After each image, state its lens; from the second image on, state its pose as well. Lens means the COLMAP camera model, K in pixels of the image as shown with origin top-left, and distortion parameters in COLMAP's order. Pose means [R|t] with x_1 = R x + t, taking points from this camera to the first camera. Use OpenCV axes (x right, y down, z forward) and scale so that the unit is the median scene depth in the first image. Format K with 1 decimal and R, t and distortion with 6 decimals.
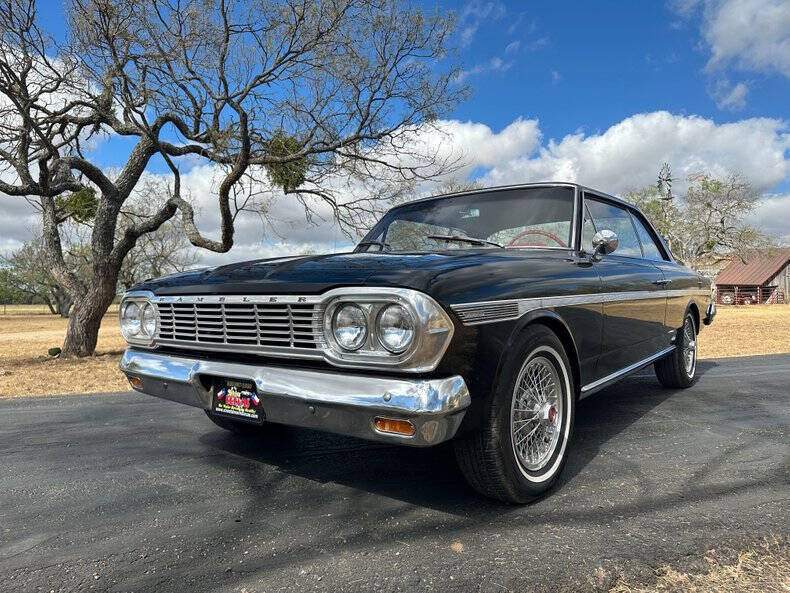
lens RADIAL K [[553.8, 0, 395.0], [0, 553.8, 296.5], [0, 0, 1]] dist [0.027258, -0.033452]
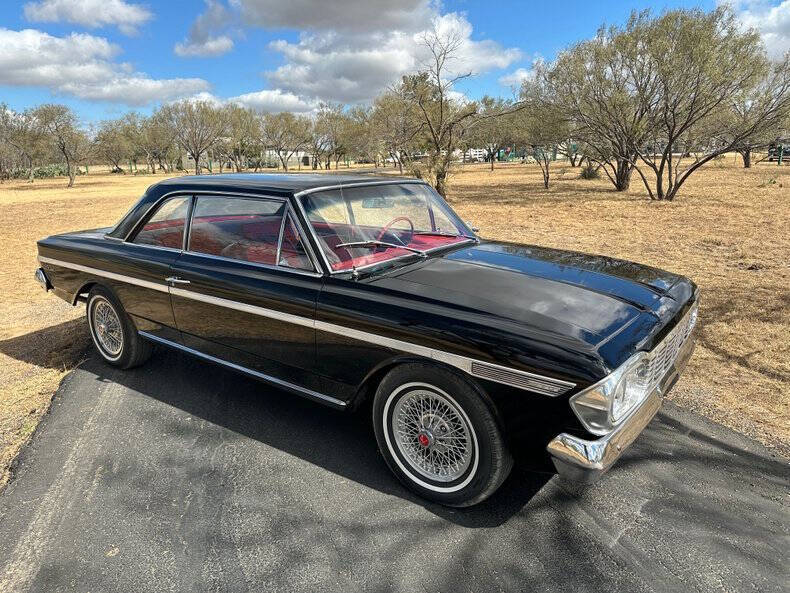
lens RADIAL K [[548.9, 0, 394.9], [0, 548.9, 303.9], [0, 0, 1]] dist [0.046730, -0.056044]
pose [[-0.012041, -0.243454, 0.969838, -1.311740], [0.015184, 0.969752, 0.243621, -0.318234], [-0.999812, 0.017659, -0.007981, 1.428186]]
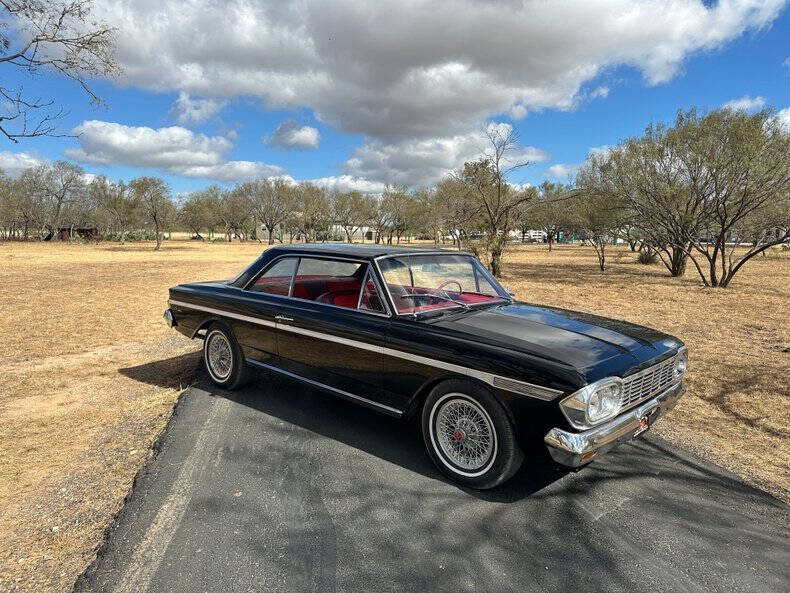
lens RADIAL K [[549.8, 0, 395.0], [0, 549.8, 296.5], [0, 0, 1]] dist [0.054502, -0.077671]
pose [[0.094572, -0.096420, 0.990838, -1.759523], [-0.024885, 0.994759, 0.099177, -0.314671], [-0.995207, -0.034036, 0.091677, 1.415568]]
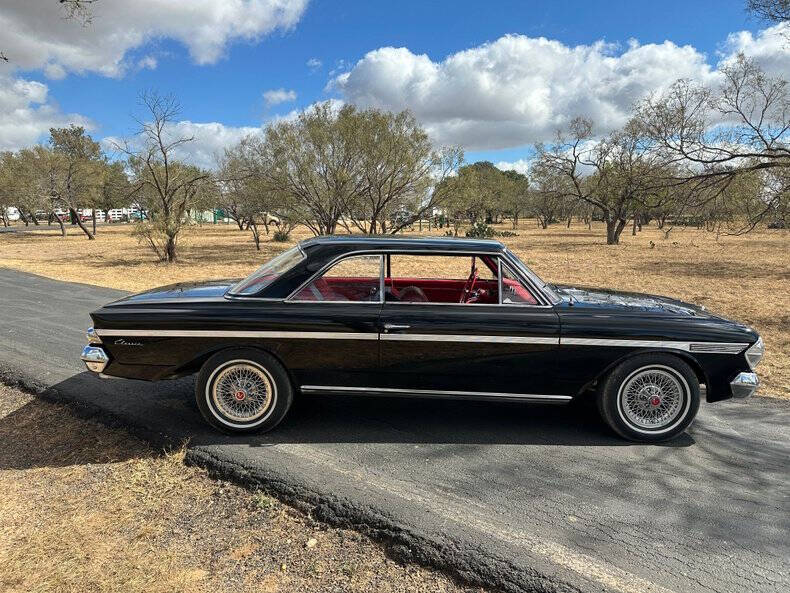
lens RADIAL K [[558.4, 0, 393.8], [0, 558.4, 295.1], [0, 0, 1]] dist [0.048922, -0.060215]
pose [[-0.593462, -0.098818, 0.798773, -1.212891], [0.001359, 0.992310, 0.123770, -0.333207], [-0.804861, 0.074539, -0.588763, 2.903539]]
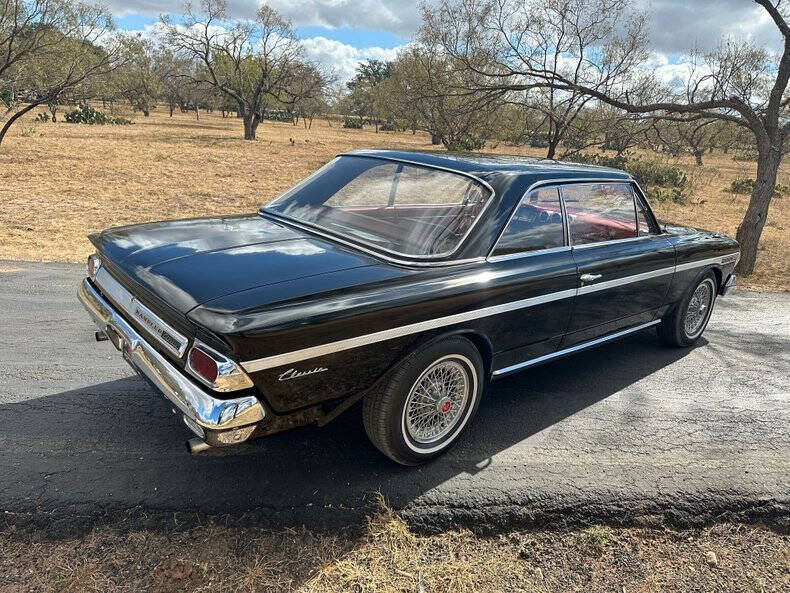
lens RADIAL K [[546.1, 0, 406.3], [0, 546.1, 305.5], [0, 0, 1]] dist [0.057980, -0.079126]
pose [[-0.976331, -0.116346, 0.182324, 0.239966], [-0.055809, 0.949960, 0.307344, -0.354121], [-0.208959, 0.289894, -0.933969, 3.281762]]
